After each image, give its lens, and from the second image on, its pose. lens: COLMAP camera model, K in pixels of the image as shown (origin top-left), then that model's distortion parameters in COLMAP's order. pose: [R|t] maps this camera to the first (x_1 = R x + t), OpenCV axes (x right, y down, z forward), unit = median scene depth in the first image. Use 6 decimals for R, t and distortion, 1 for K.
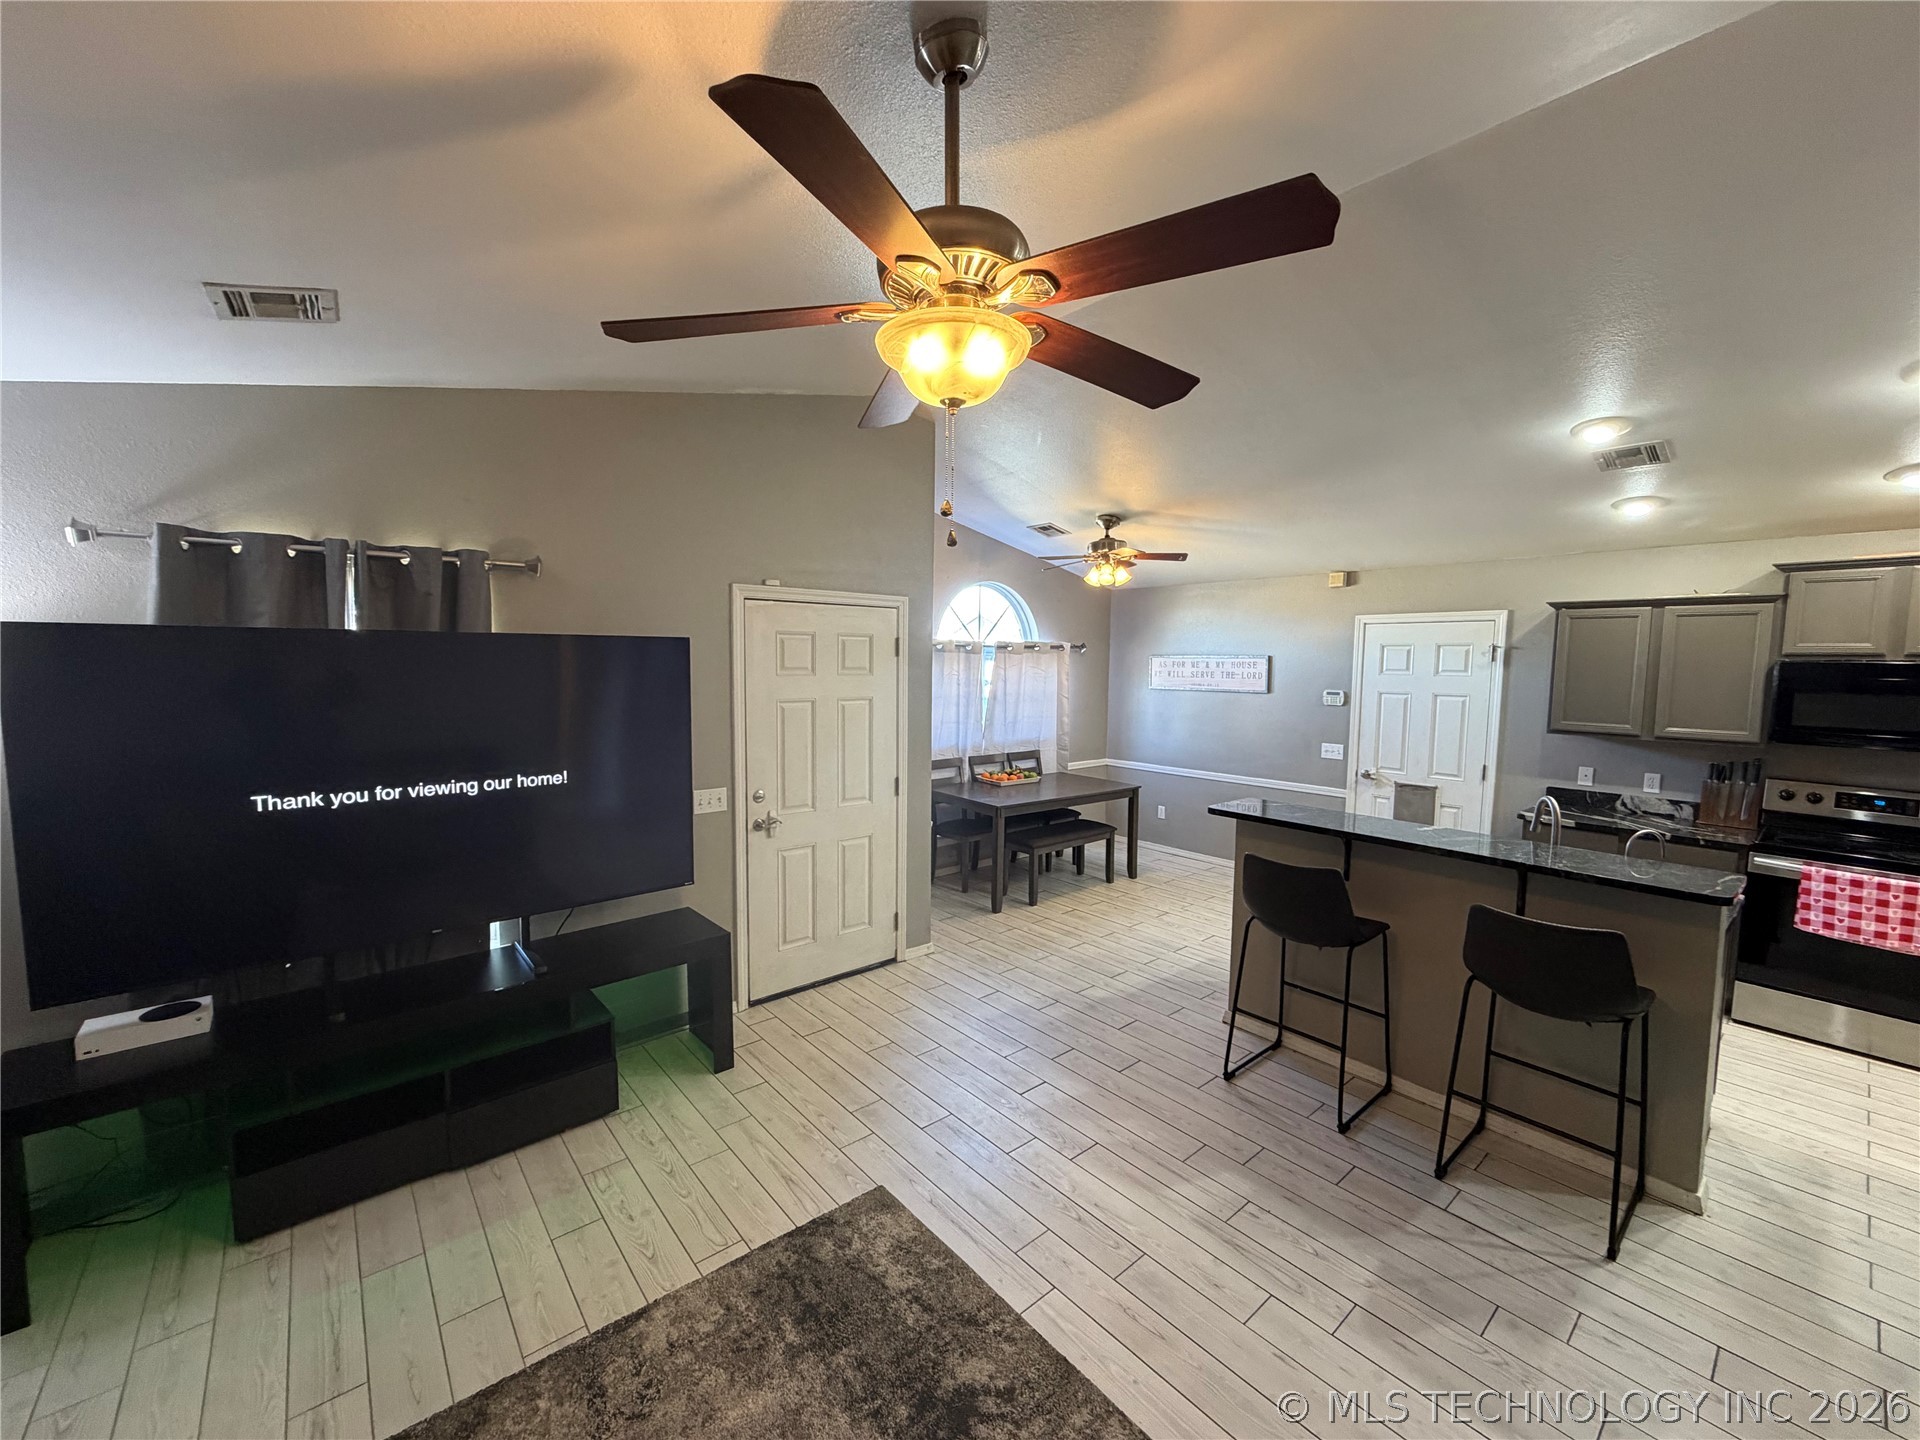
lens RADIAL K [[765.2, 0, 953.6], [0, 765.2, 722.5], [0, 0, 1]] dist [-0.000813, 0.000472]
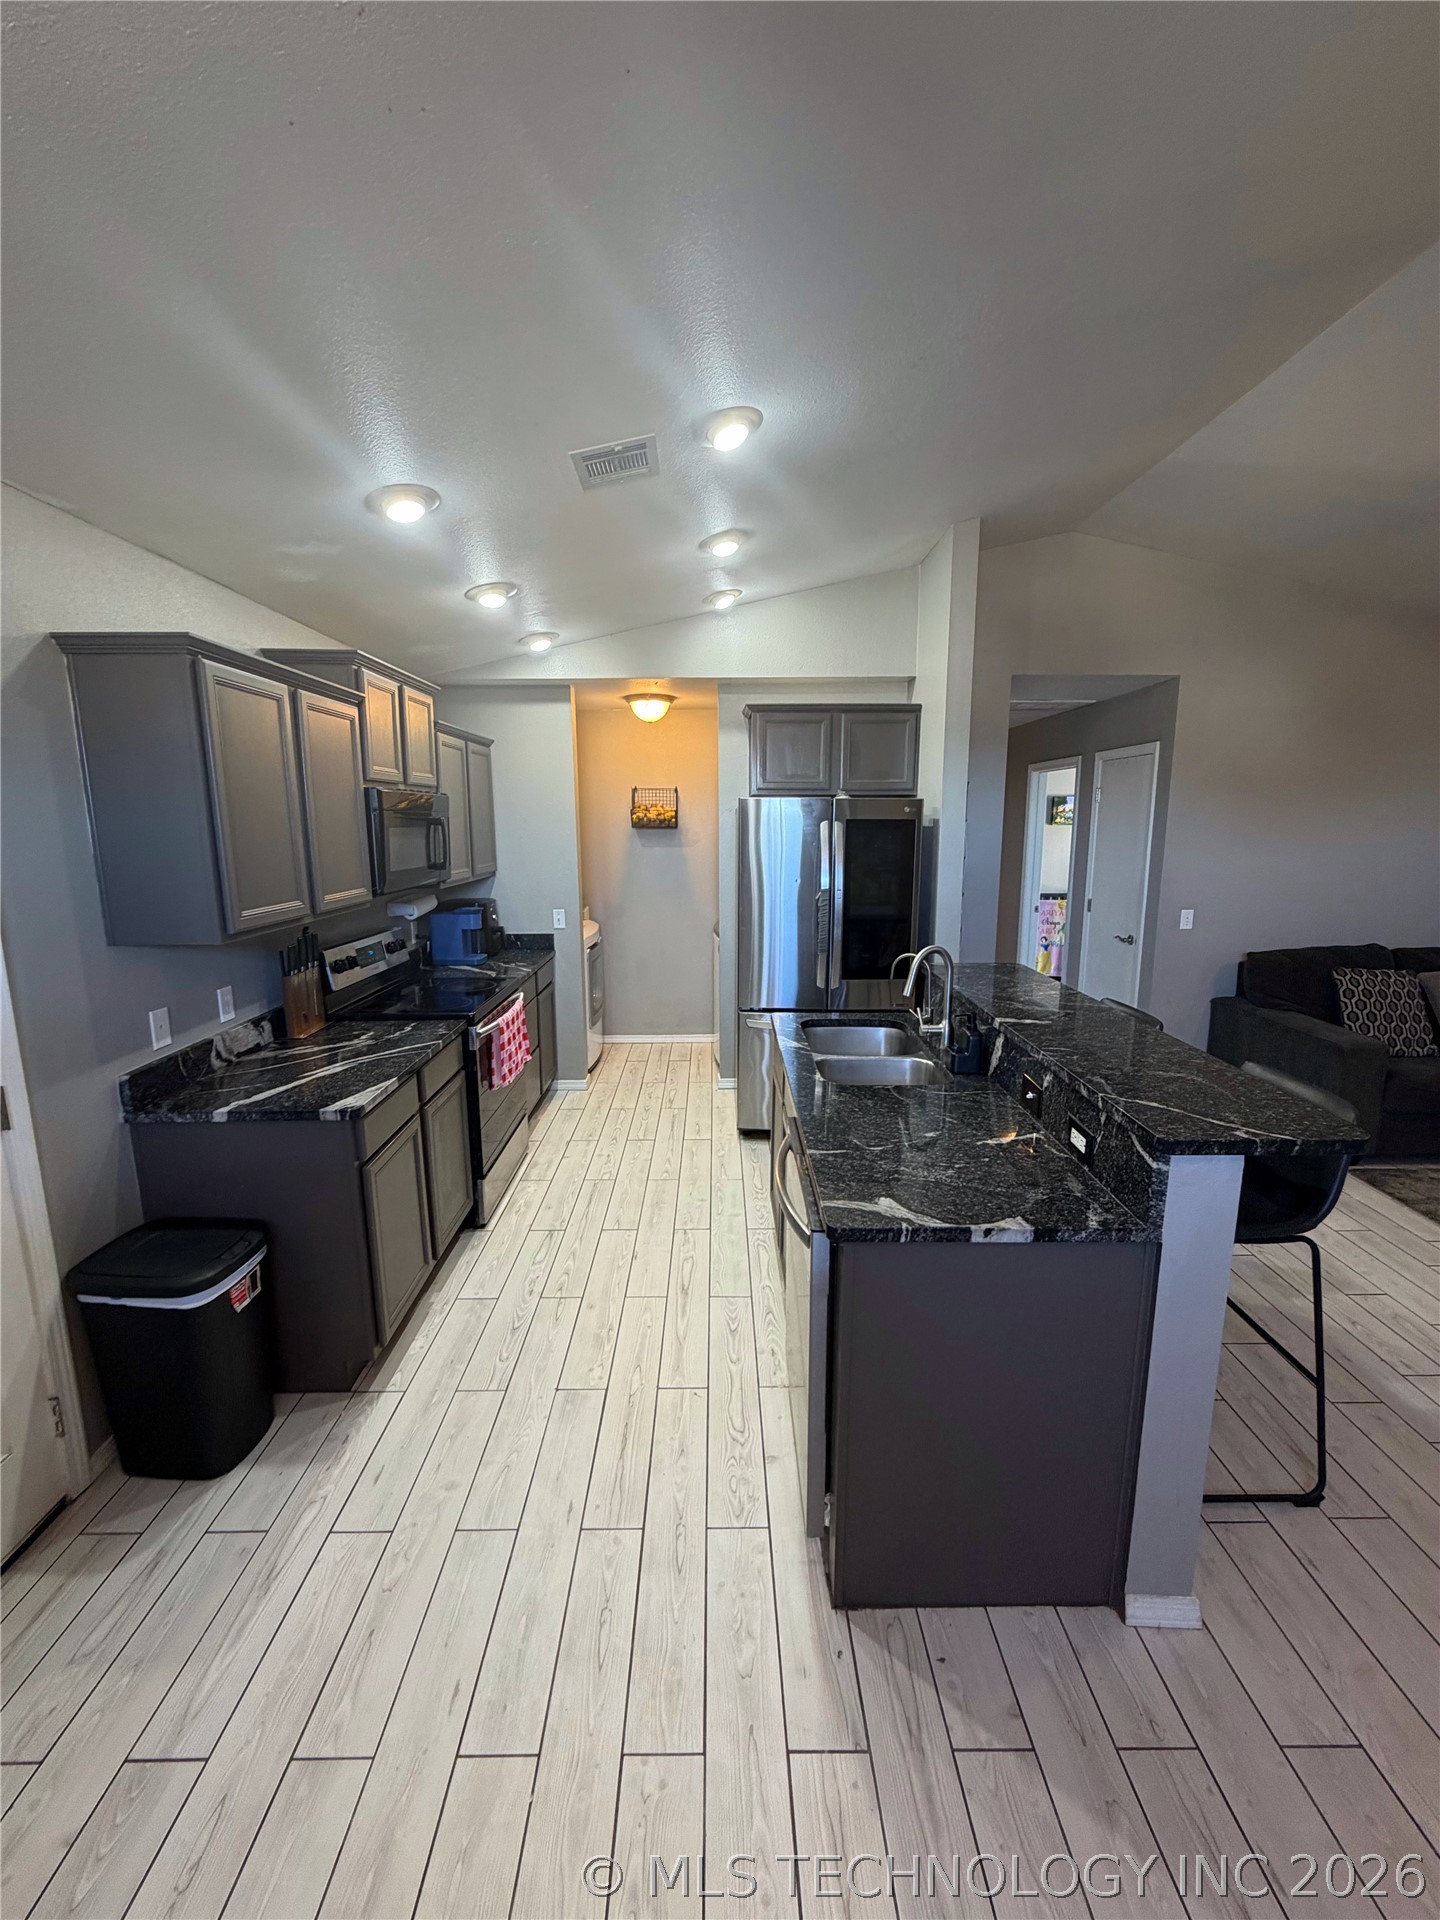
lens RADIAL K [[765.2, 0, 716.5], [0, 765.2, 954.2], [0, 0, 1]] dist [-0.000813, 0.000472]
pose [[-0.767045, -0.118697, 0.630518, 0.362035], [0.051861, 0.968052, 0.245328, -0.099165], [-0.639494, 0.220877, -0.736384, 1.518545]]
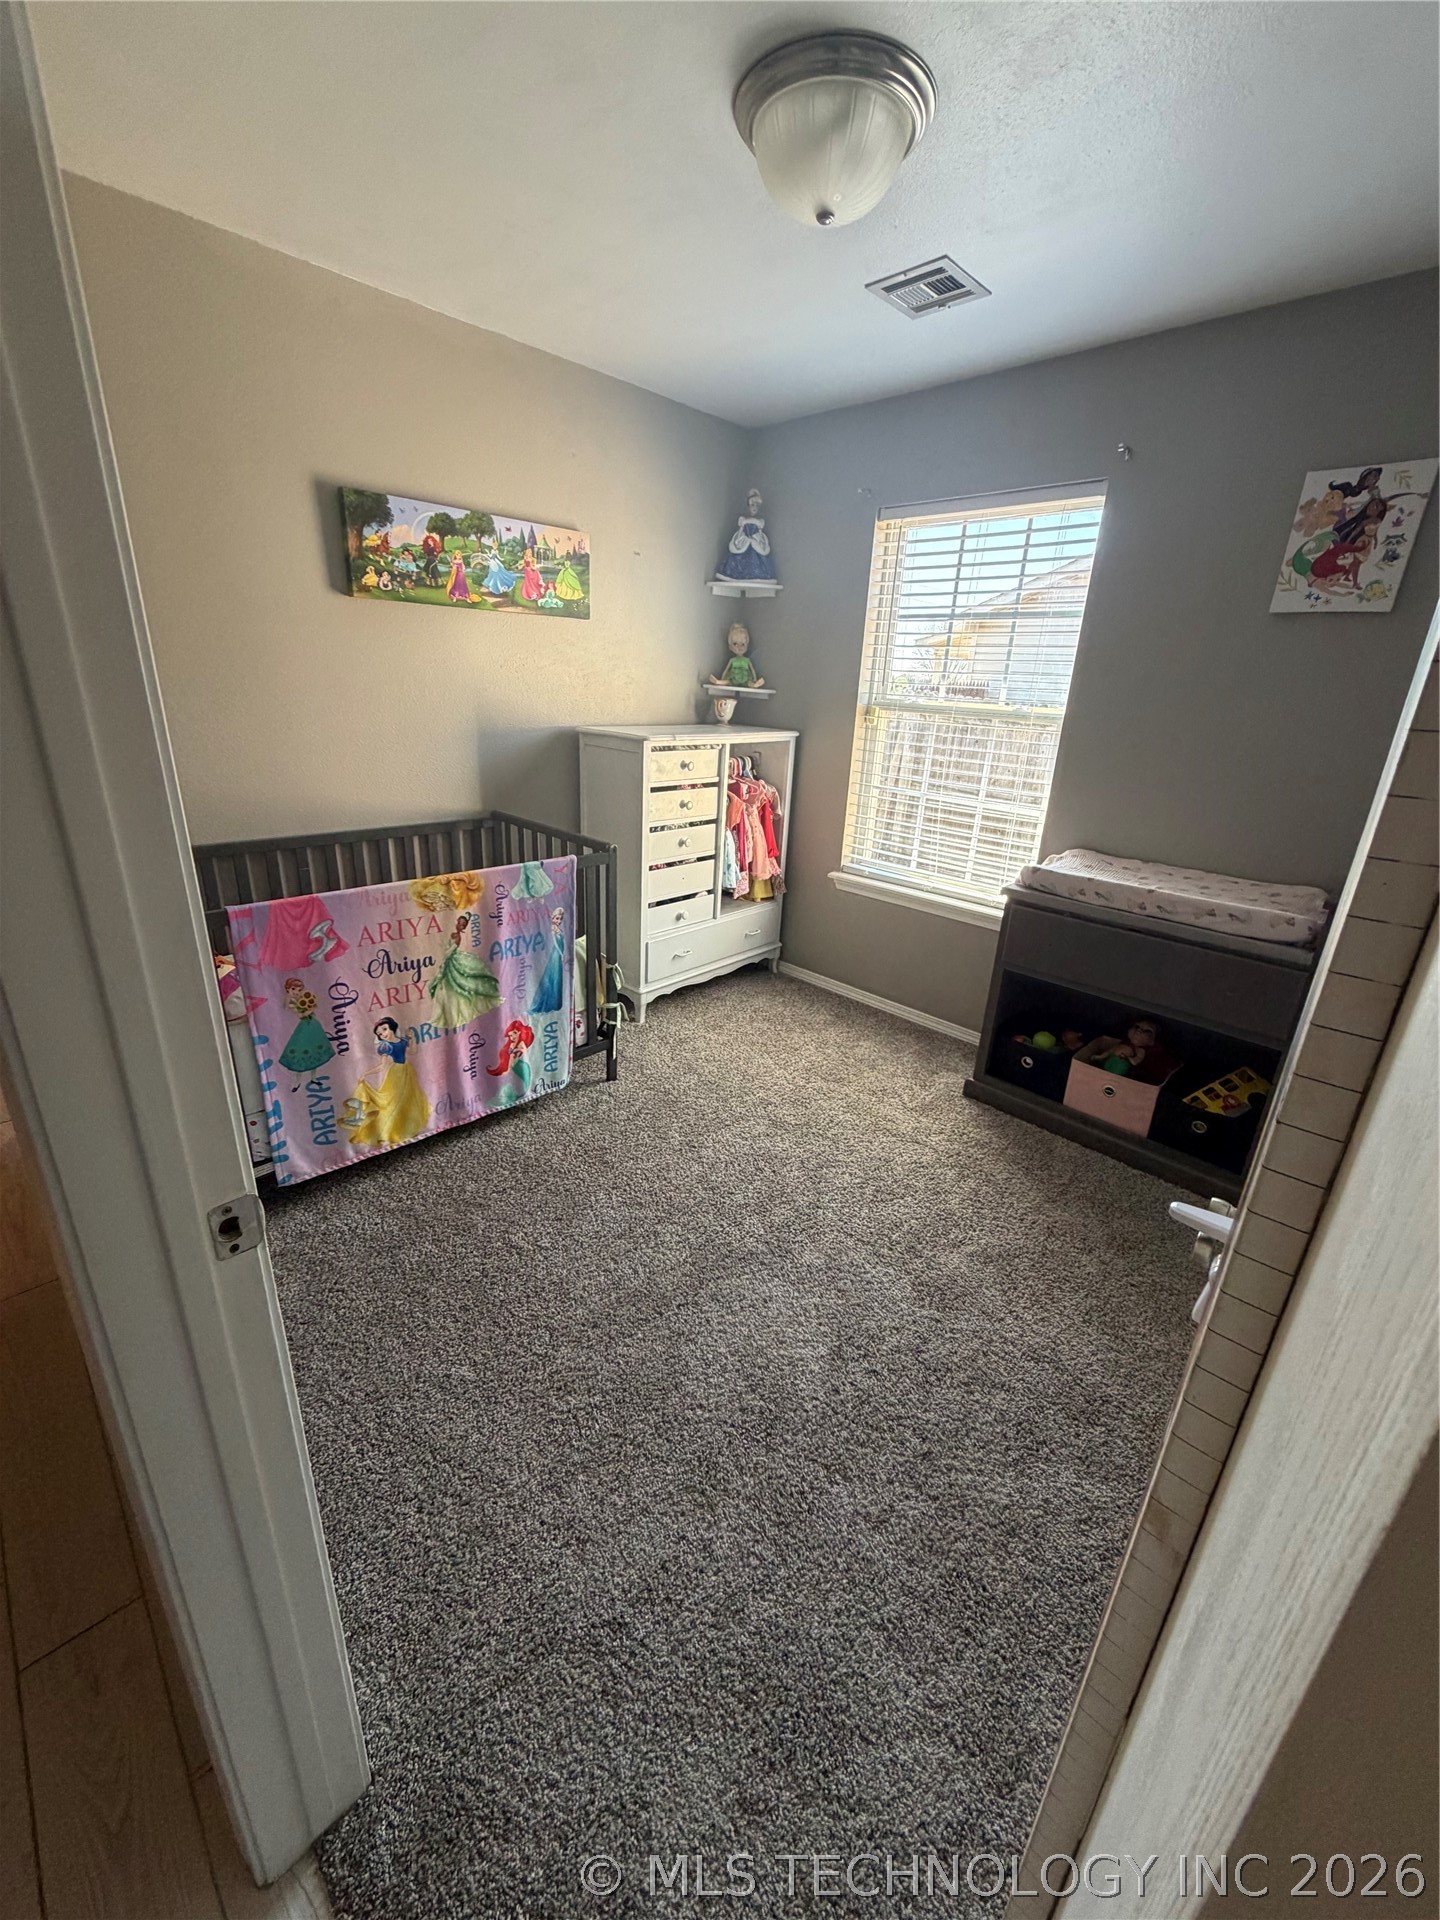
lens RADIAL K [[765.2, 0, 715.9], [0, 765.2, 956.0], [0, 0, 1]] dist [-0.000813, 0.000472]
pose [[-0.994506, -0.023120, -0.102098, 0.832389], [-0.063959, 0.906297, 0.417773, 0.129918], [0.082873, 0.422008, -0.902797, -0.154492]]
